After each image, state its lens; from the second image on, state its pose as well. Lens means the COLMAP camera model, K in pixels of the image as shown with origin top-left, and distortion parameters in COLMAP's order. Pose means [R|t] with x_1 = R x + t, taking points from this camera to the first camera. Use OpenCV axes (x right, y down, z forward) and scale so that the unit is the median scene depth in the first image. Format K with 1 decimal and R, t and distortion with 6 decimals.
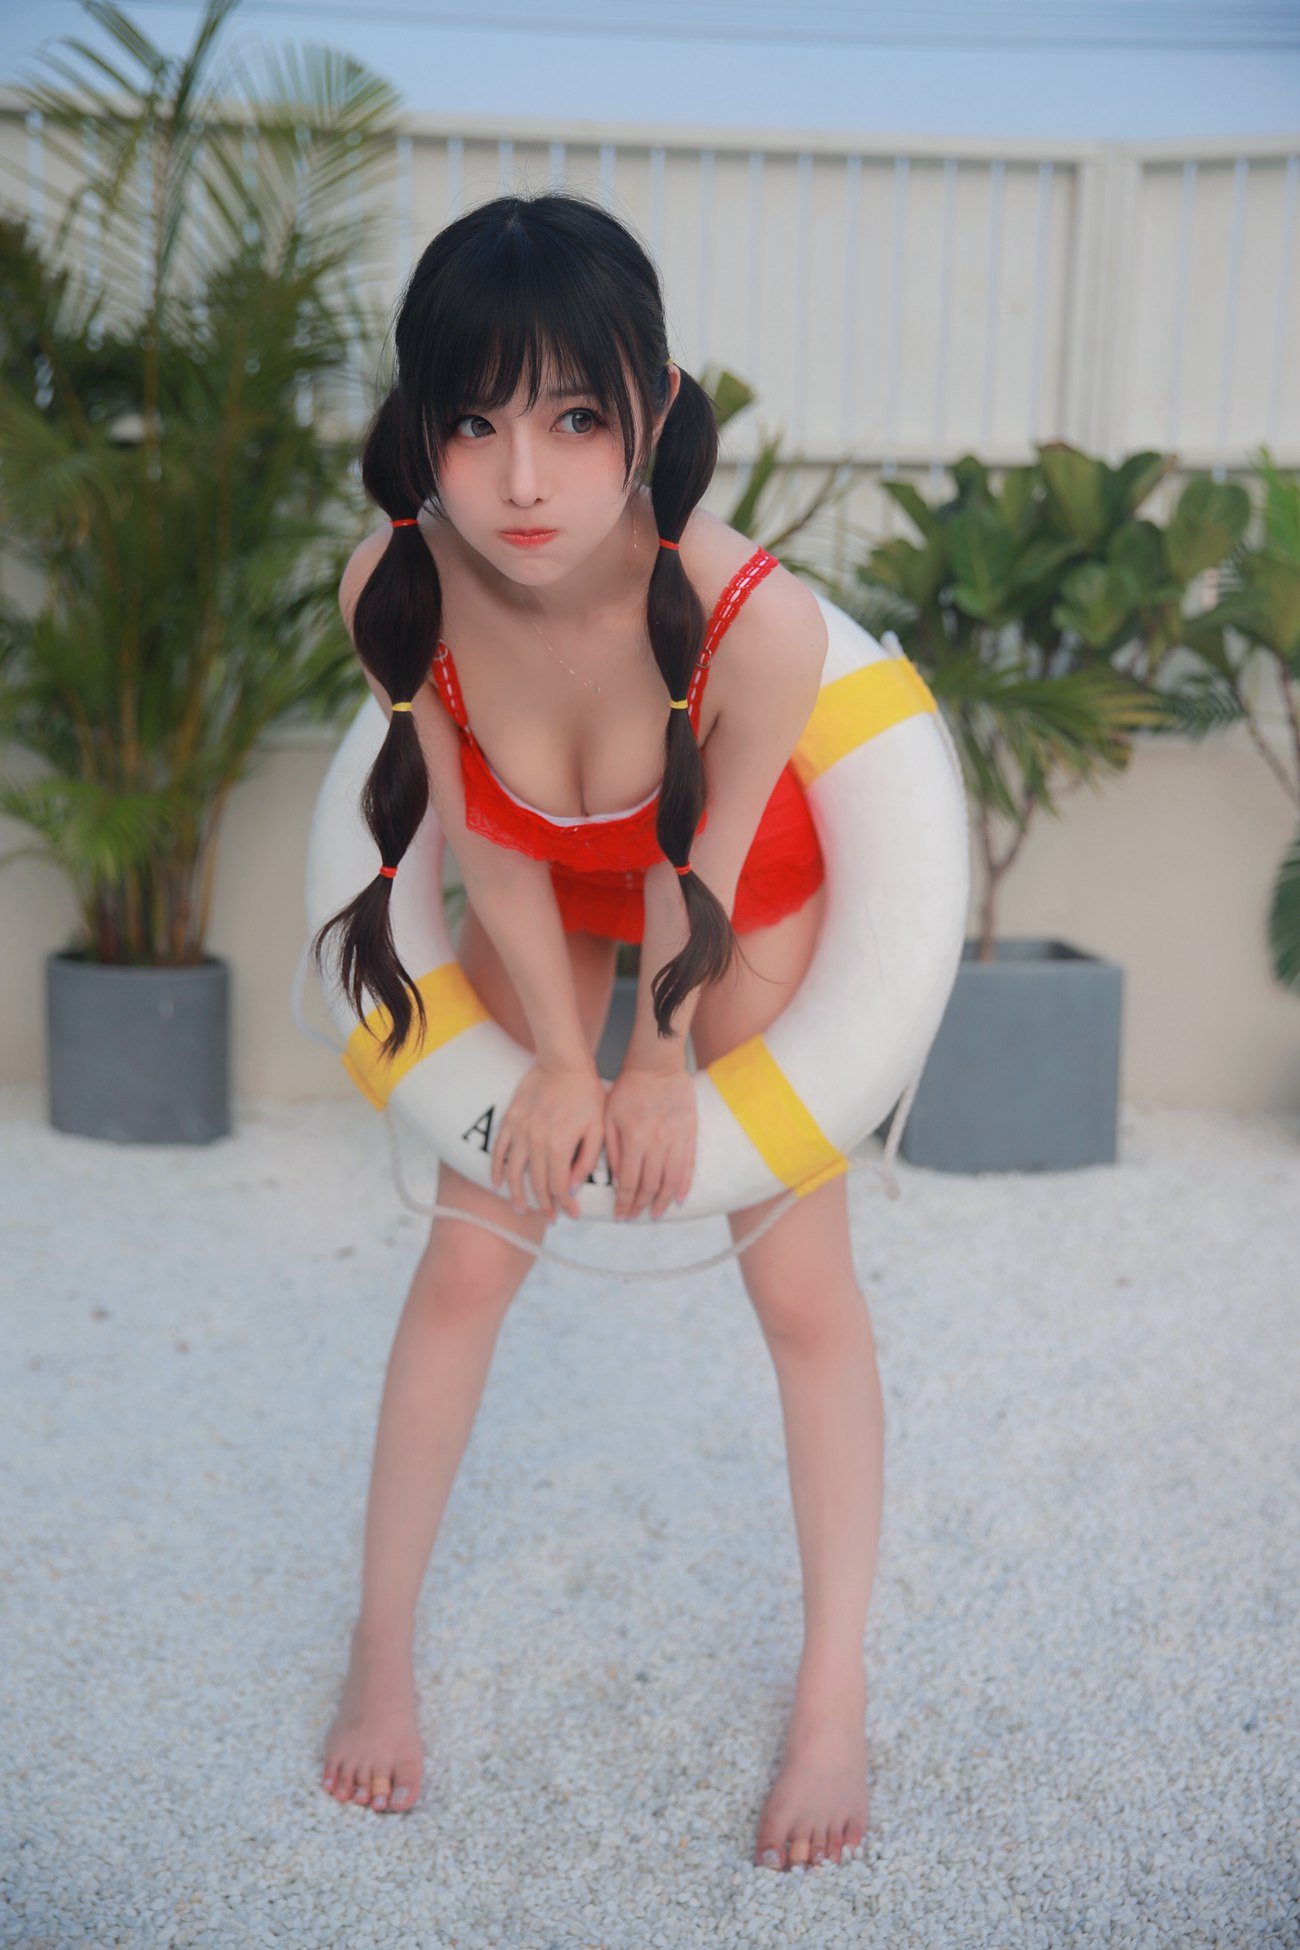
lens RADIAL K [[2319.3, 0, 650.0], [0, 2319.3, 975.0], [0, 0, 1]] dist [0.149932, 0.013135]
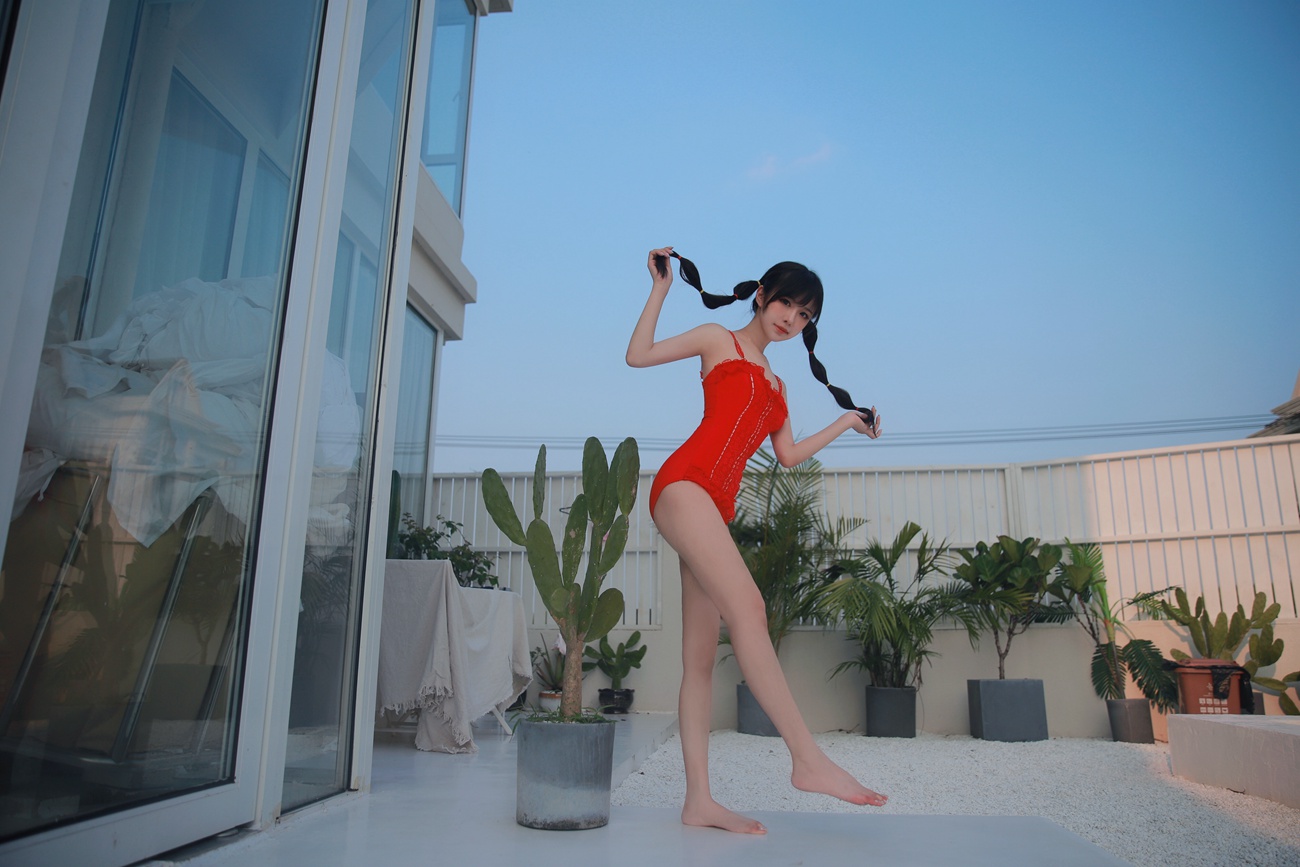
lens RADIAL K [[891.1, 0, 646.3], [0, 891.1, 417.0], [0, 0, 1]] dist [-0.174225, 0.196181]
pose [[0.965784, -0.075722, -0.248049, -0.018433], [-0.030609, 0.916462, -0.398948, 0.160007], [0.257536, 0.392890, 0.882787, -0.421427]]
